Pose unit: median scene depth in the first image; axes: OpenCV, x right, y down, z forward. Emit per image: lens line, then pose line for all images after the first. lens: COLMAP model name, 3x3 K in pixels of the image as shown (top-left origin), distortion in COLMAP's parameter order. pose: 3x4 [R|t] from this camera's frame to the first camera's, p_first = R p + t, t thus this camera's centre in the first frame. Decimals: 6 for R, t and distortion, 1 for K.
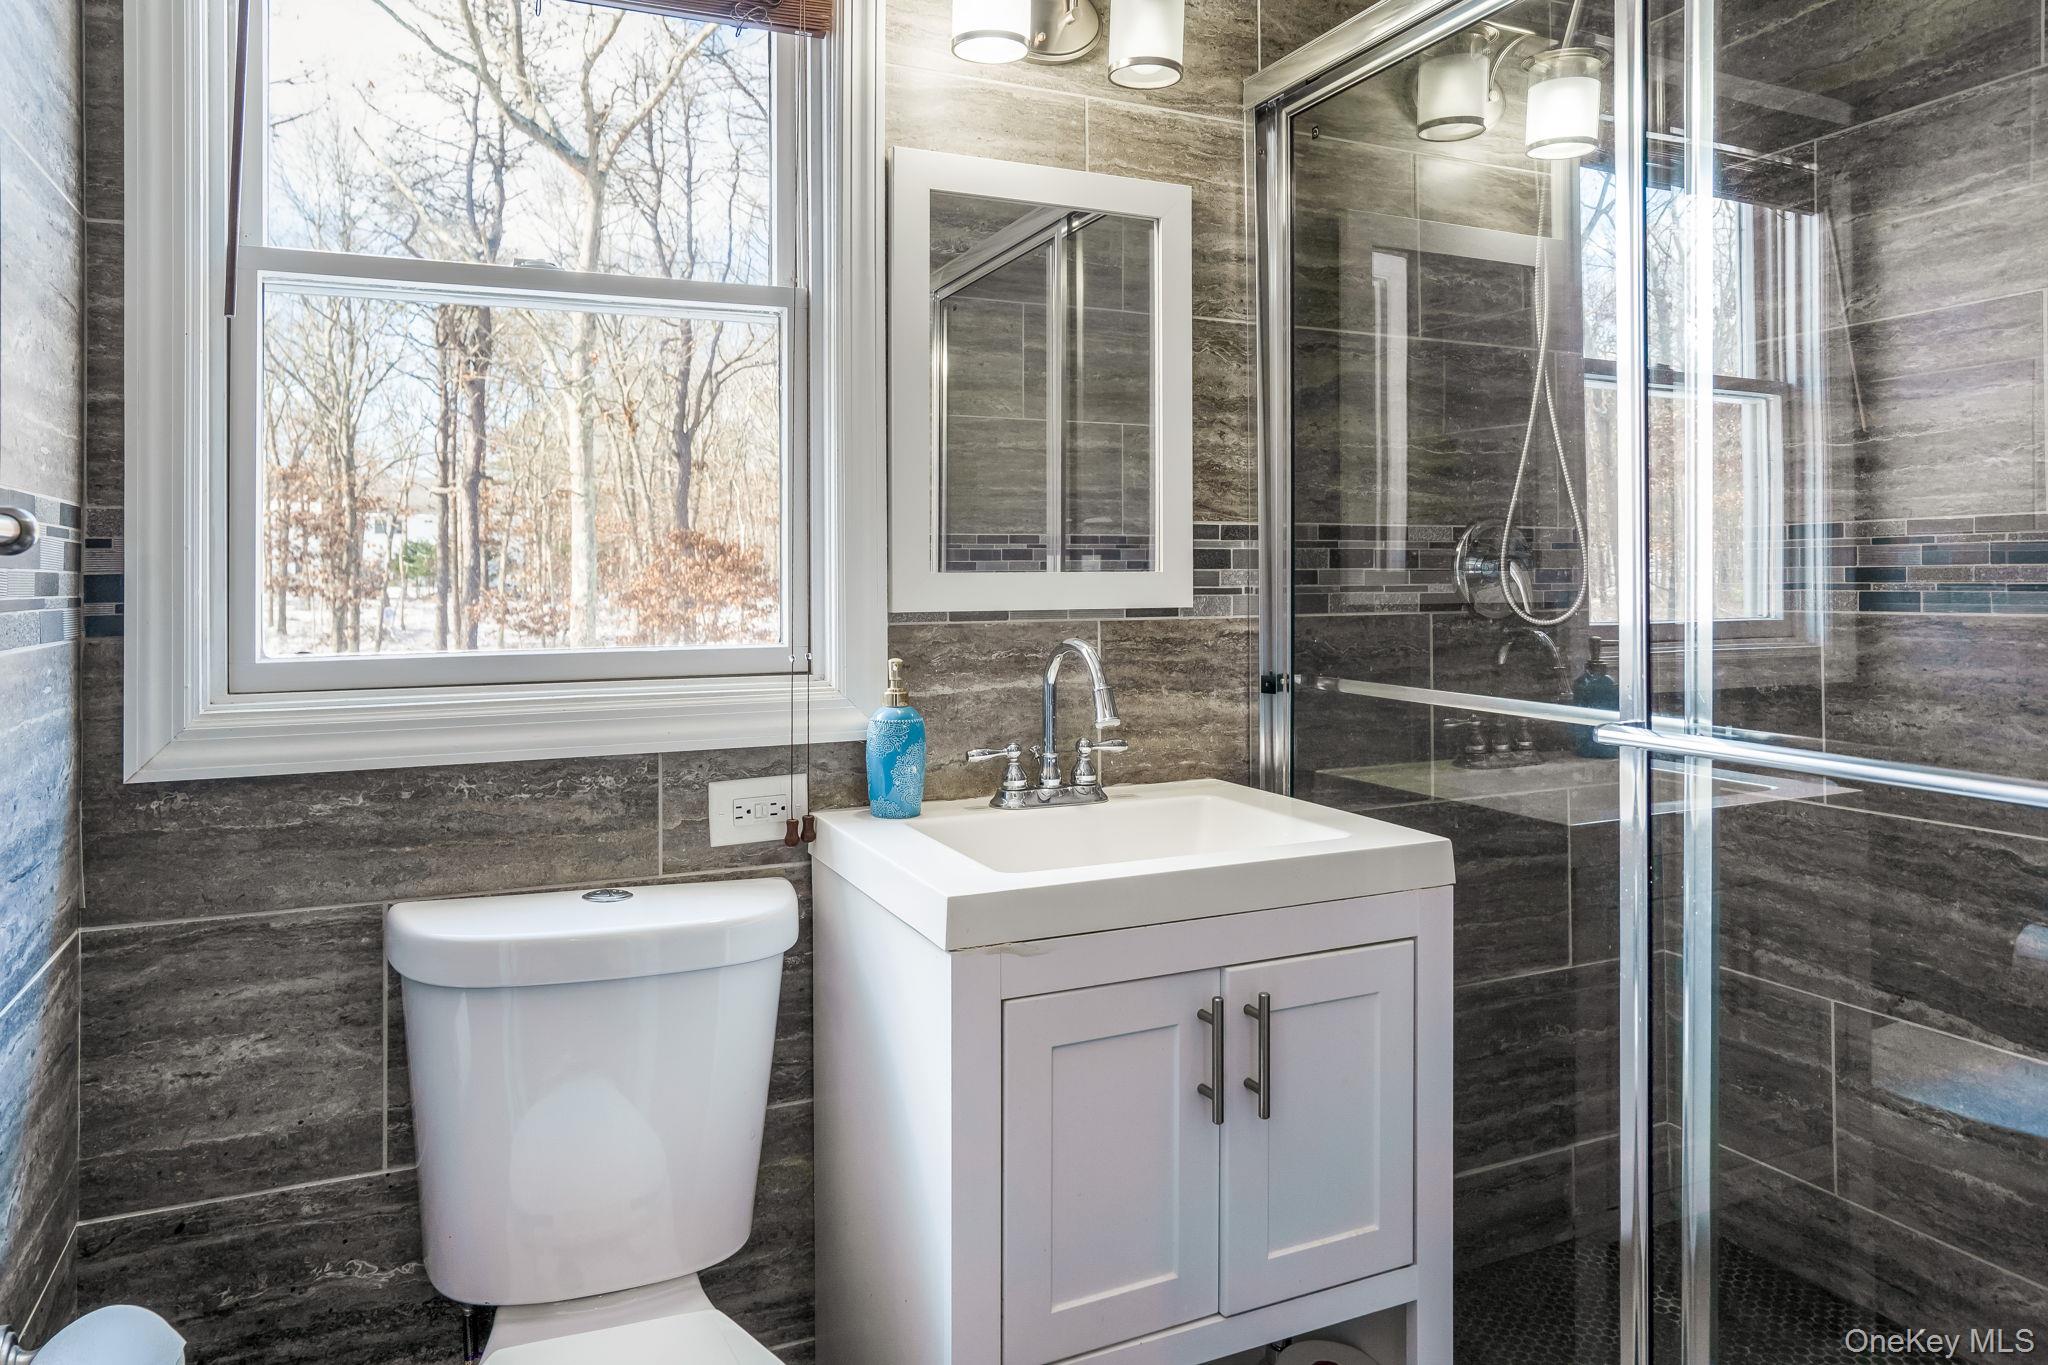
lens RADIAL K [[1277.0, 0, 999.5], [0, 1277.0, 577.8], [0, 0, 1]] dist [-0.006181, 0.003242]
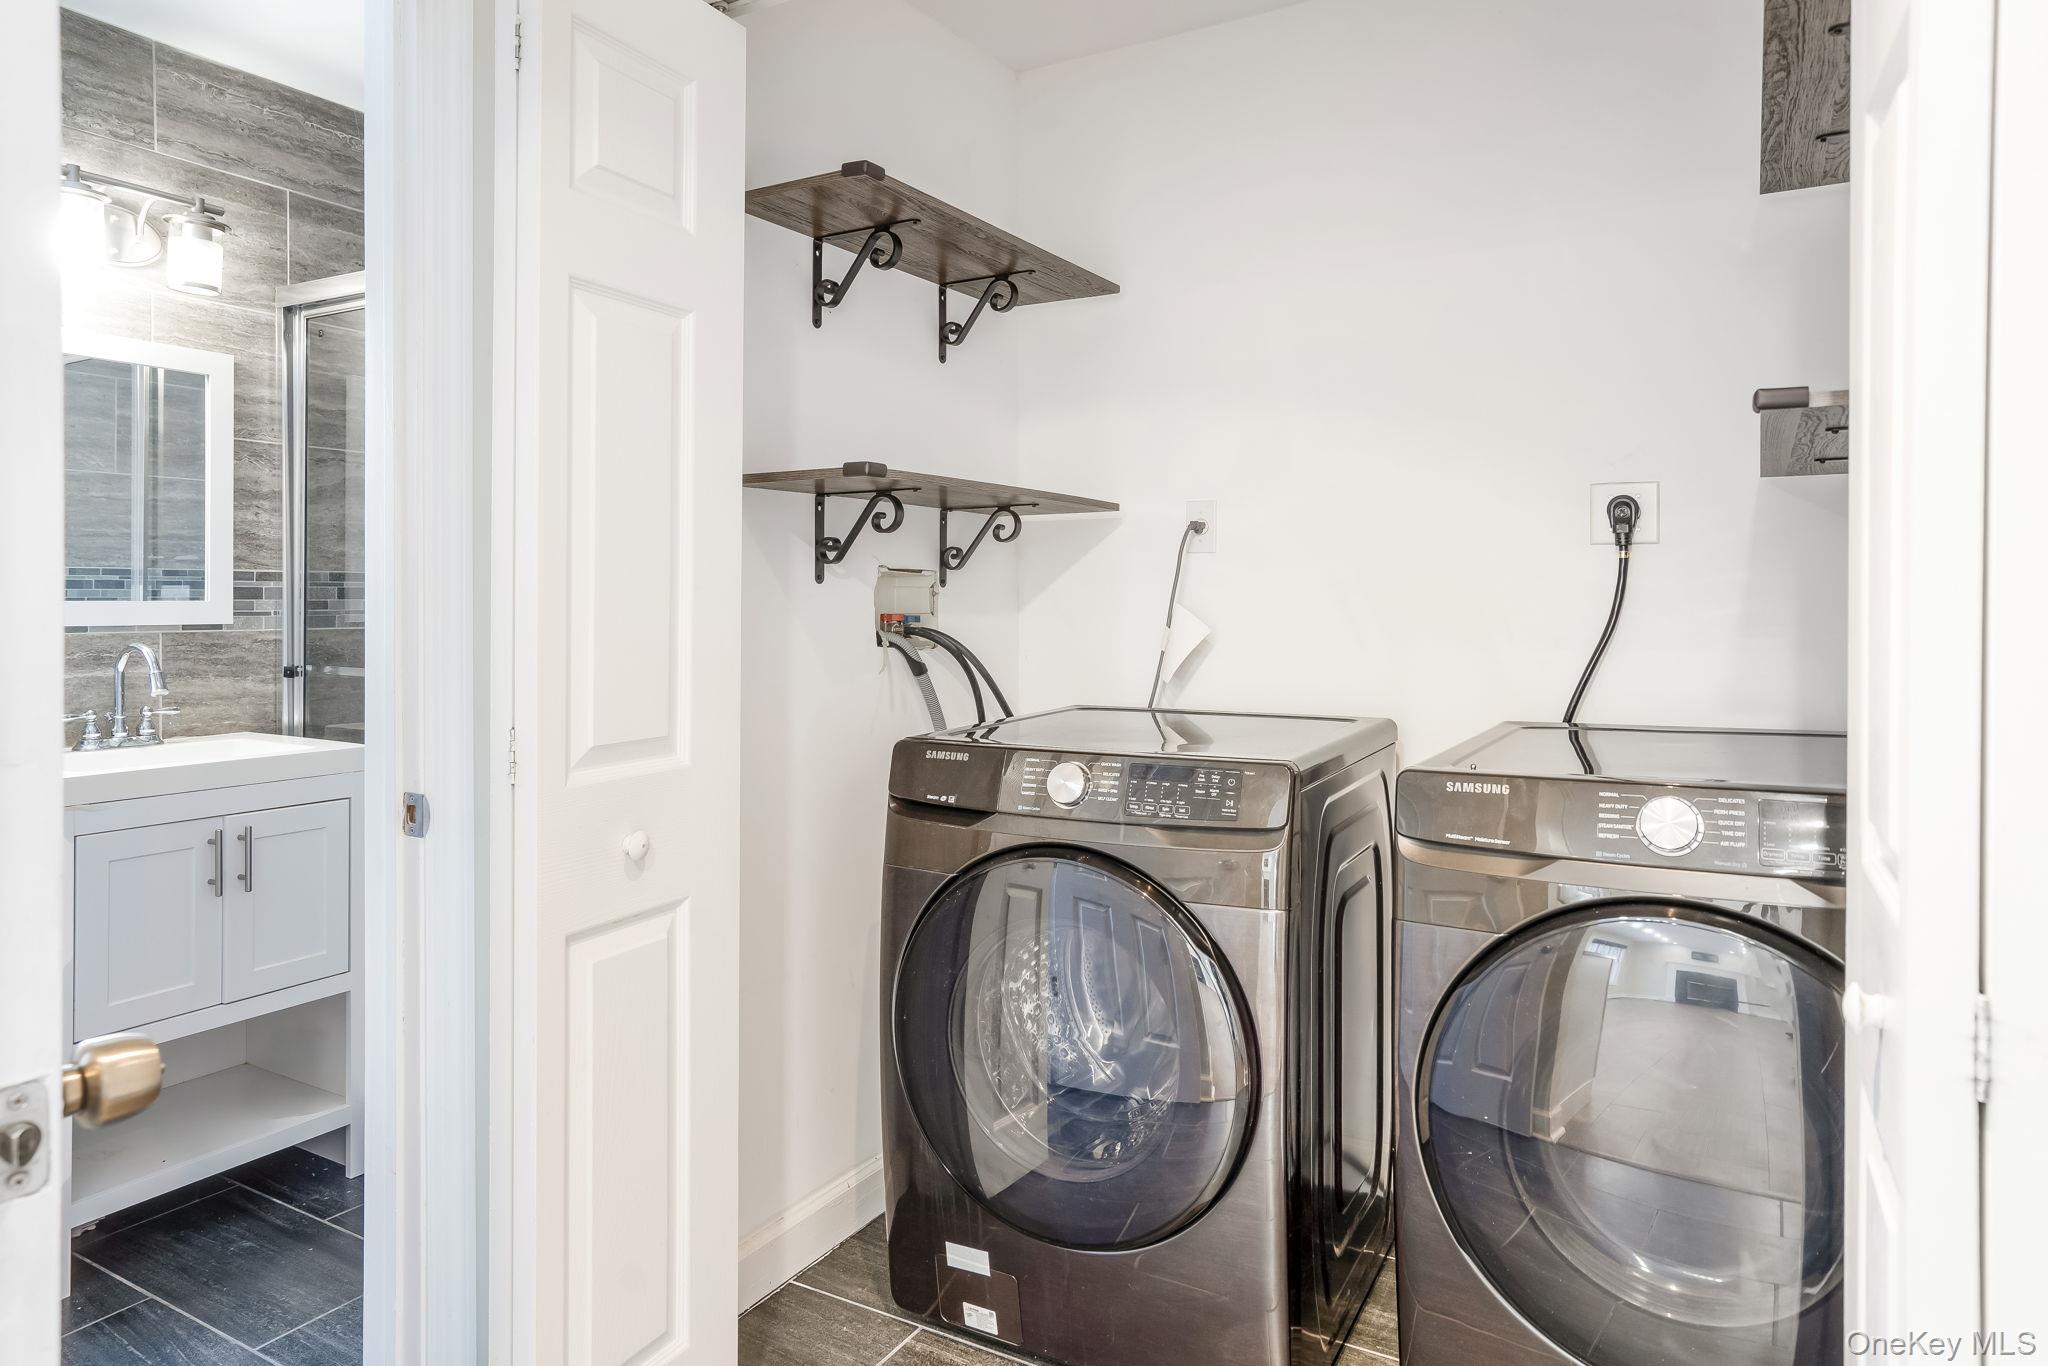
lens RADIAL K [[1277.0, 0, 1012.6], [0, 1277.0, 611.6], [0, 0, 1]] dist [-0.006181, 0.003242]
pose [[0.818621, 0.000851, 0.574333, 0.034736], [-0.005823, 0.999960, 0.006819, -0.008142], [-0.574304, -0.008927, 0.818593, -0.831987]]
